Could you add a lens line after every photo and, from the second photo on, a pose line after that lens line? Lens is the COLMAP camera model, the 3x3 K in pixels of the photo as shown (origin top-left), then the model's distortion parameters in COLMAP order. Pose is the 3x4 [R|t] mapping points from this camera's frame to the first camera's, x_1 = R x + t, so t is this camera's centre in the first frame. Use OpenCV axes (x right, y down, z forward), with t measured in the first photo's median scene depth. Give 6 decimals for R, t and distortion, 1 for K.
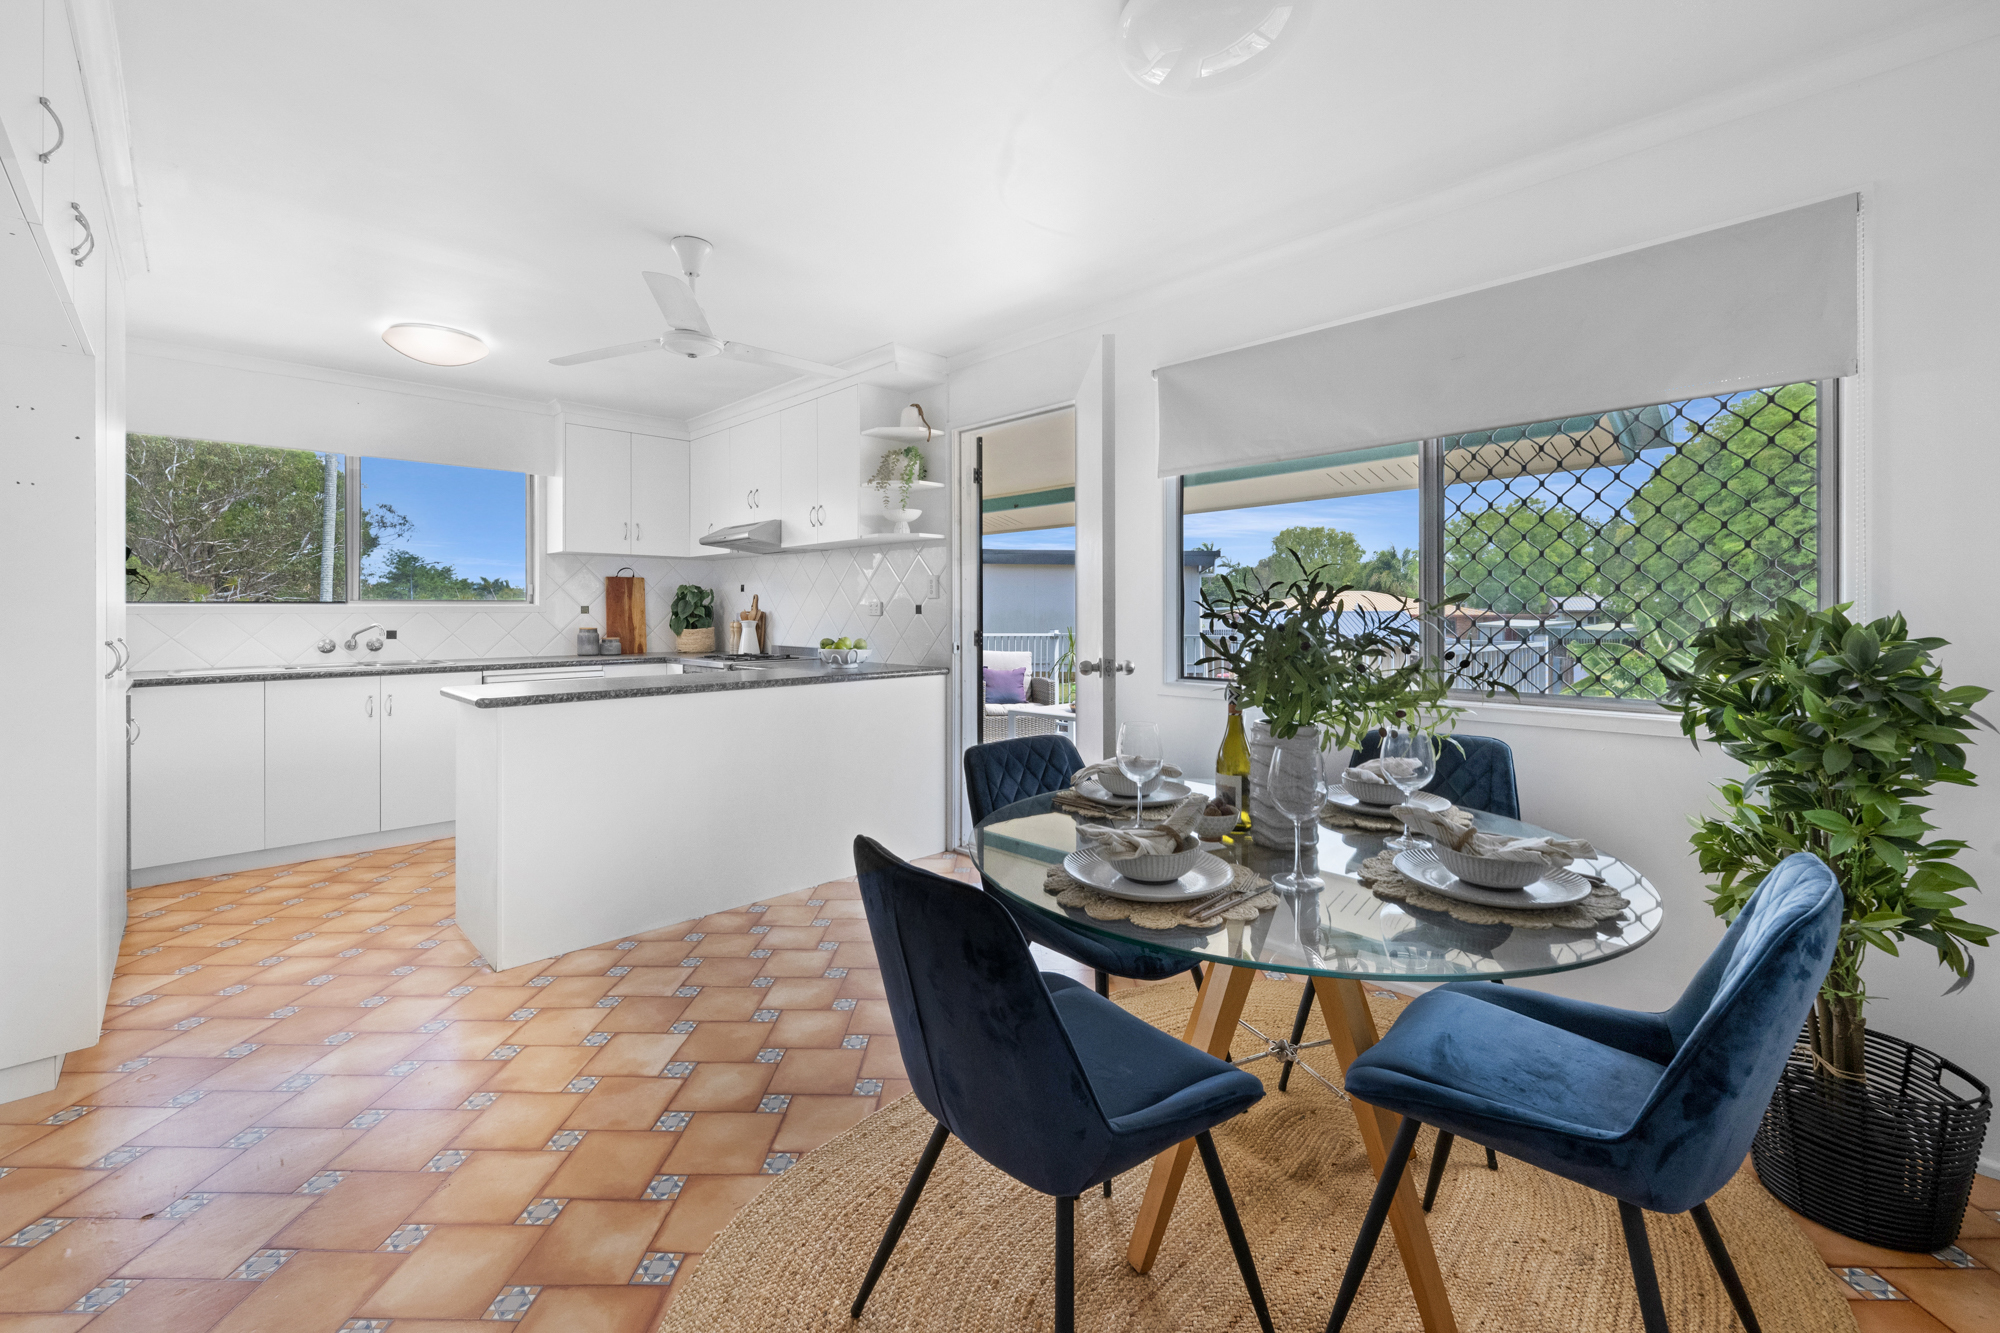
lens RADIAL K [[854.3, 0, 1004.5], [0, 854.3, 616.1], [0, 0, 1]] dist [0.012964, -0.000024]
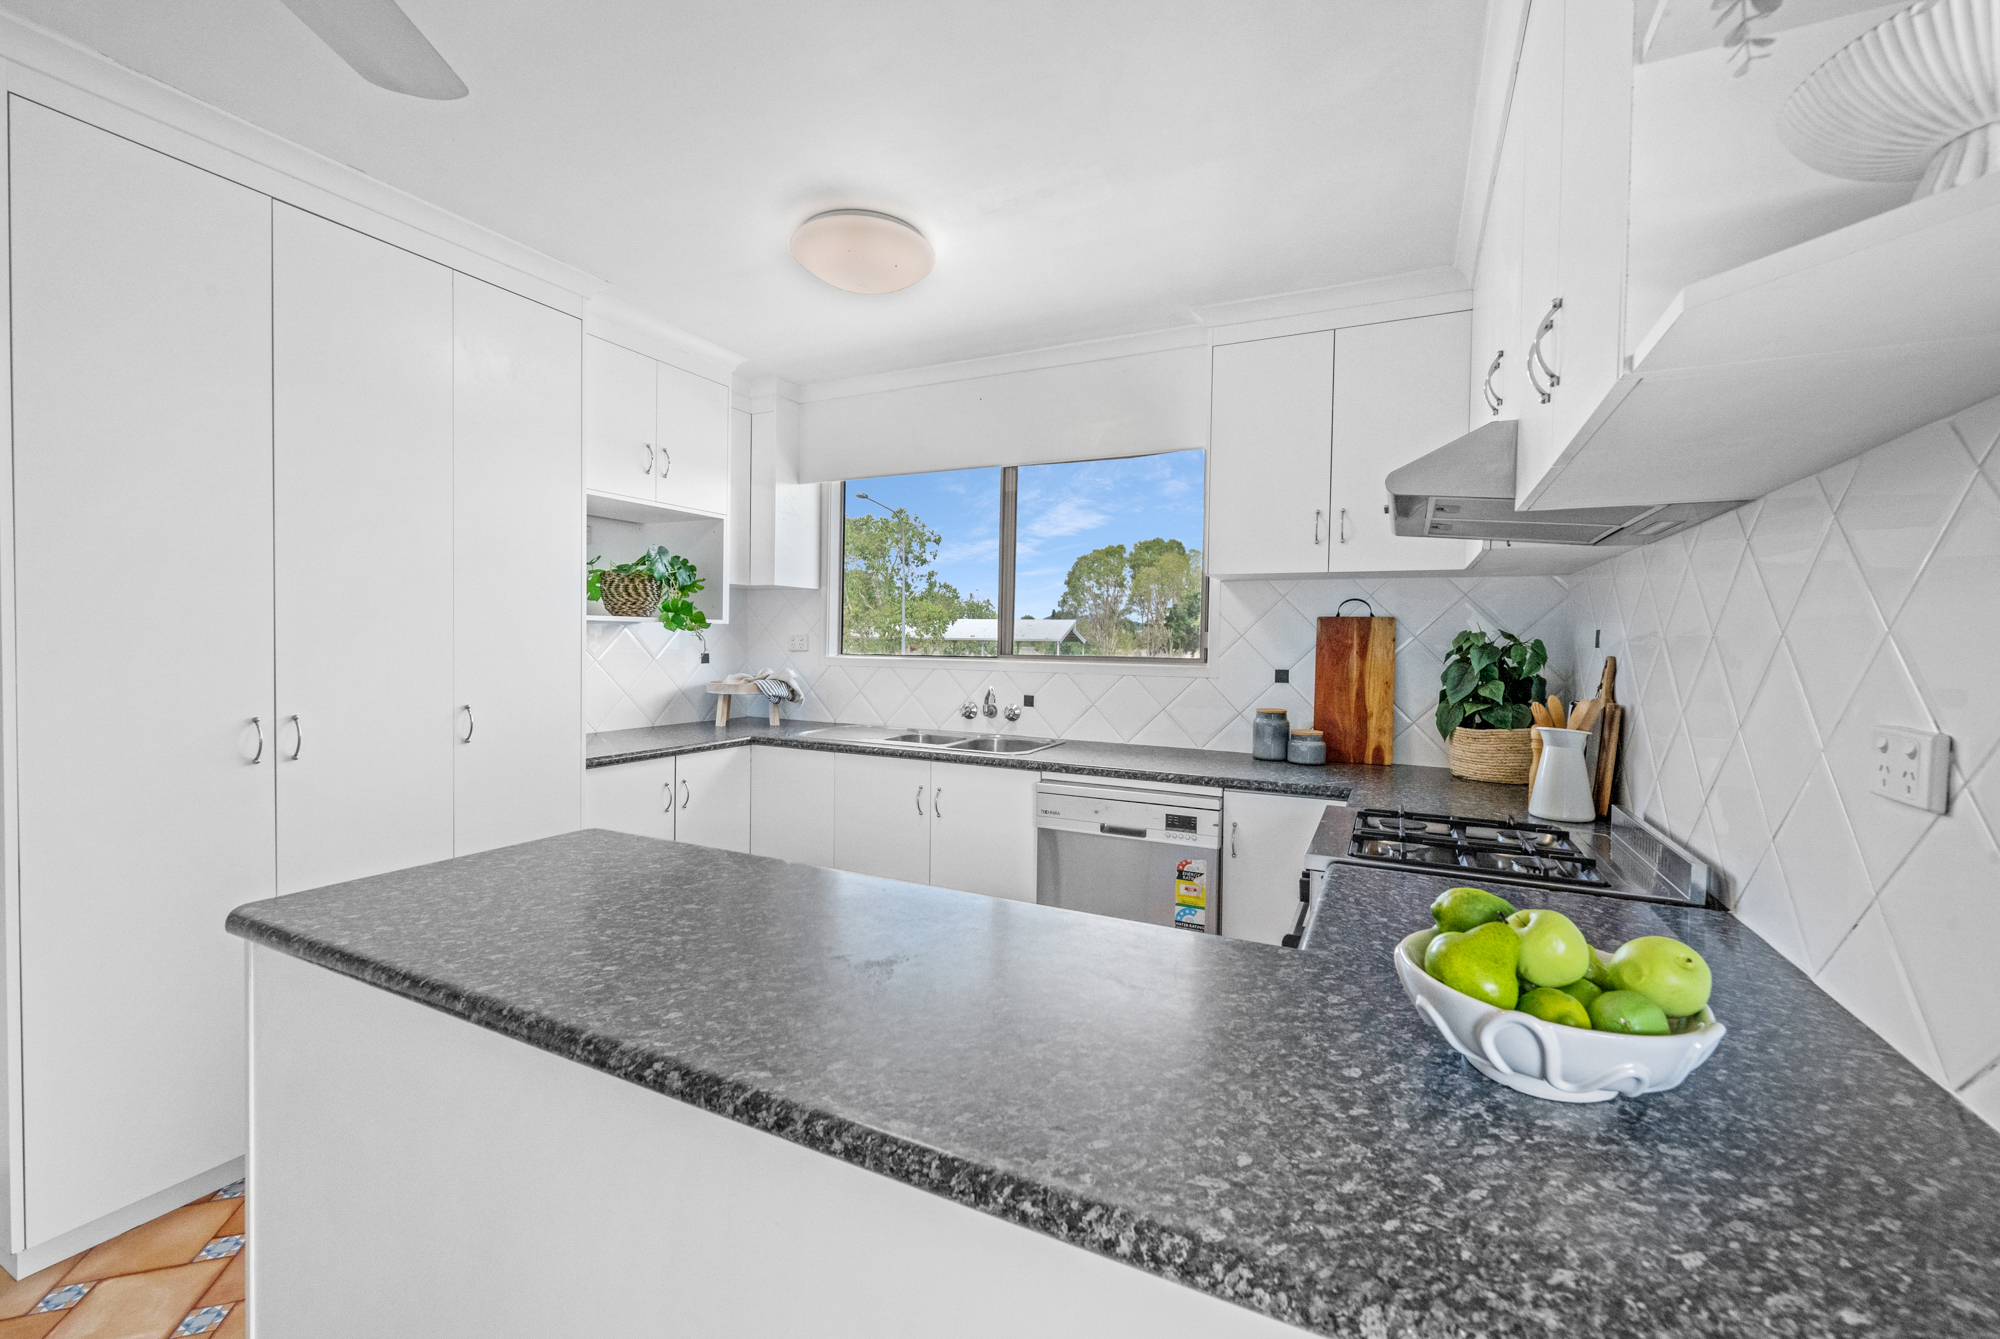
lens RADIAL K [[820.3, 0, 993.4], [0, 820.3, 650.5], [0, 0, 1]] dist [-0.000125, 0.000043]
pose [[0.342212, 0.017895, -0.939452, -0.048642], [-0.024315, 0.999652, 0.010185, -0.026185], [0.939308, 0.019358, 0.342529, 0.656591]]
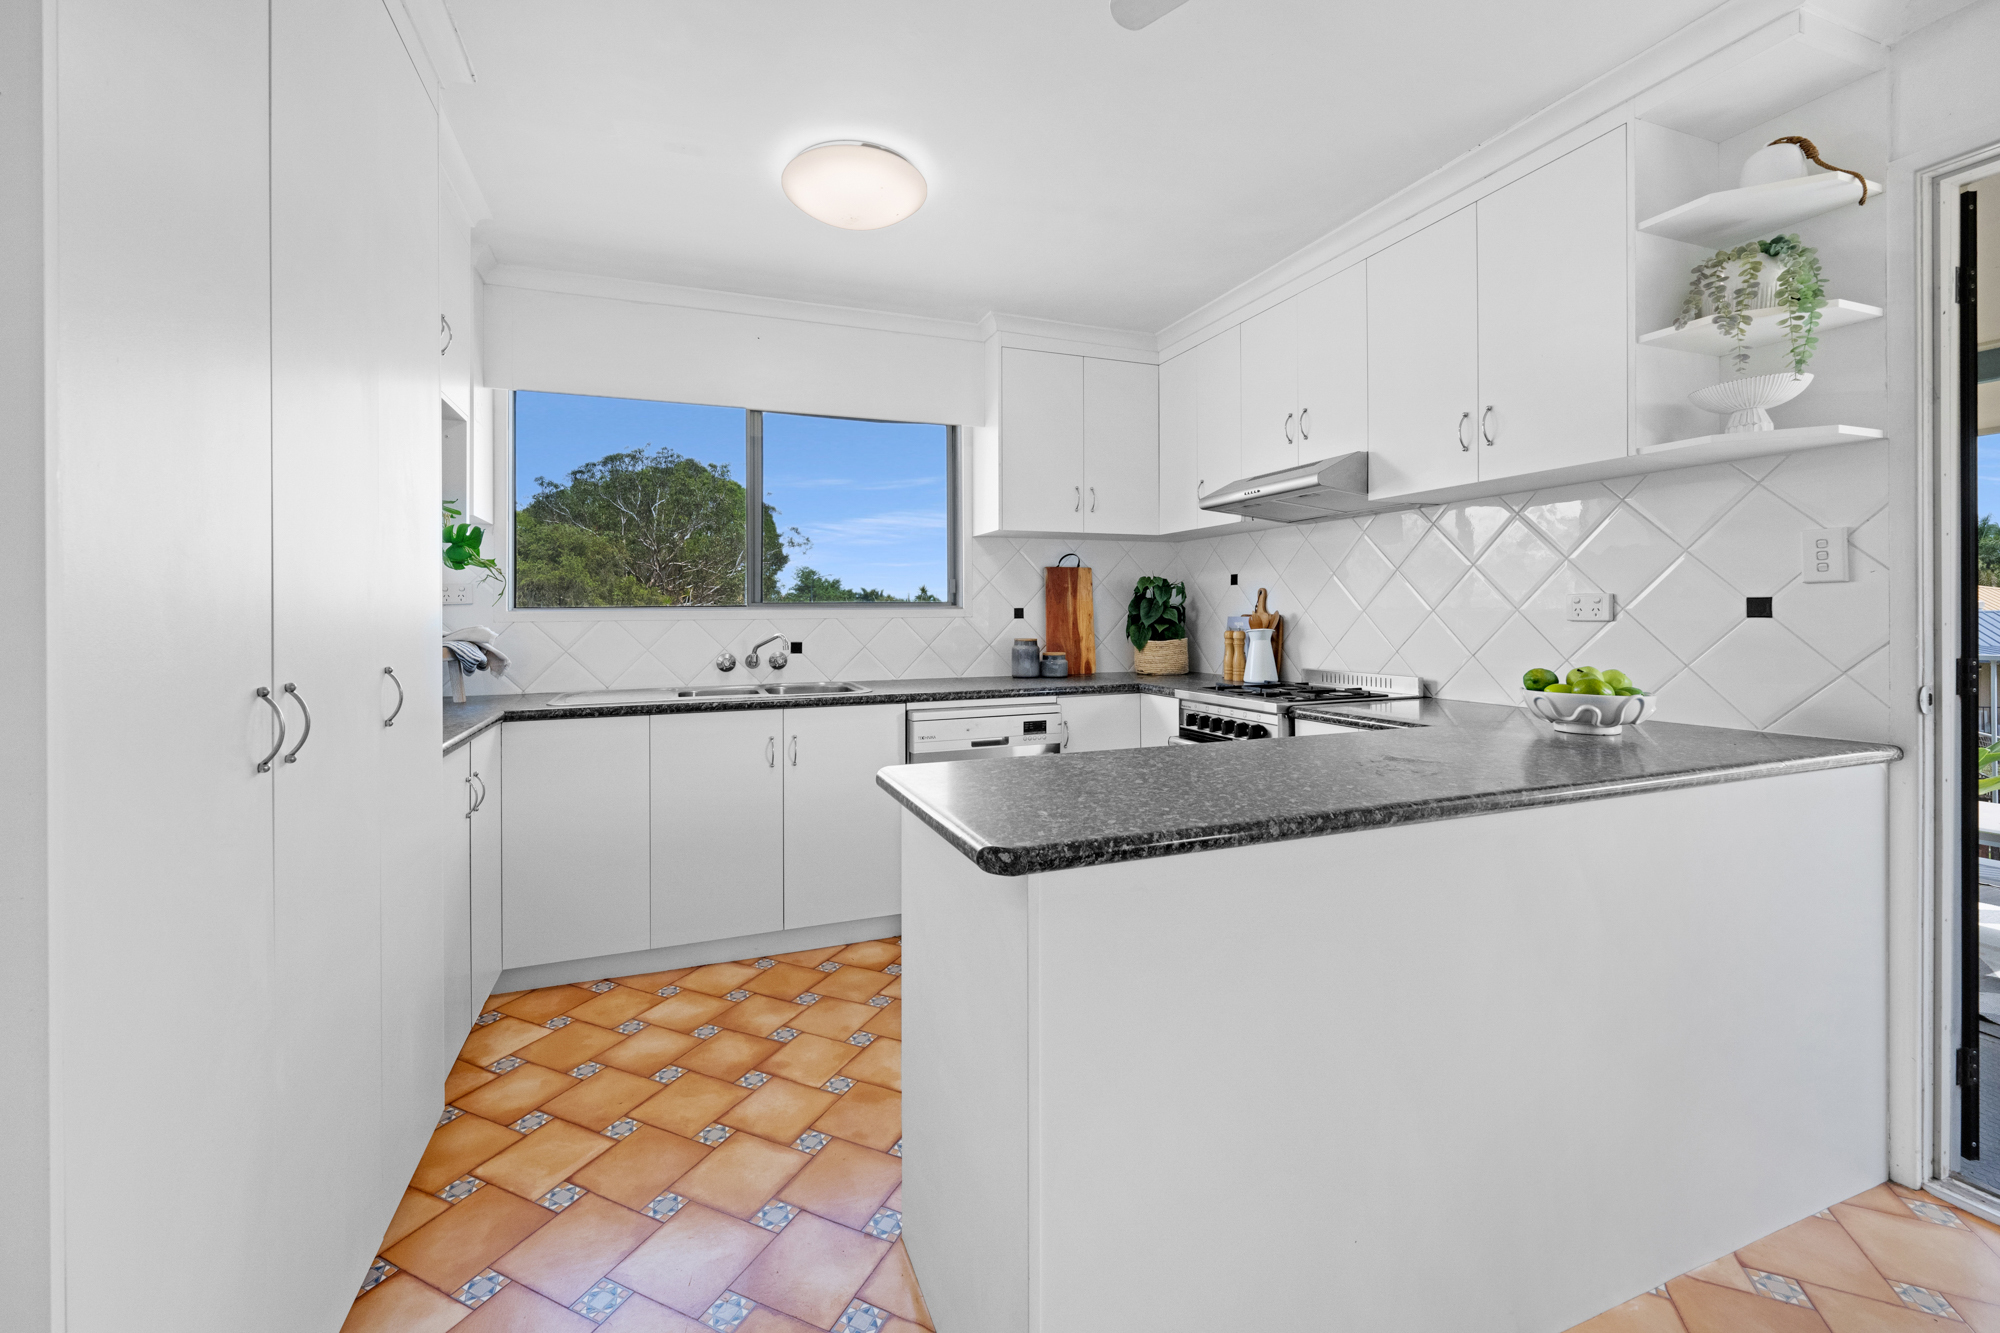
lens RADIAL K [[825.7, 0, 991.5], [0, 825.7, 609.6], [0, 0, 1]] dist [-0.000220, 0.000001]
pose [[0.925357, -0.007602, -0.379022, -0.256342], [0.002485, 0.999899, -0.013987, -0.000948], [0.379090, 0.012001, 0.925282, 0.361247]]
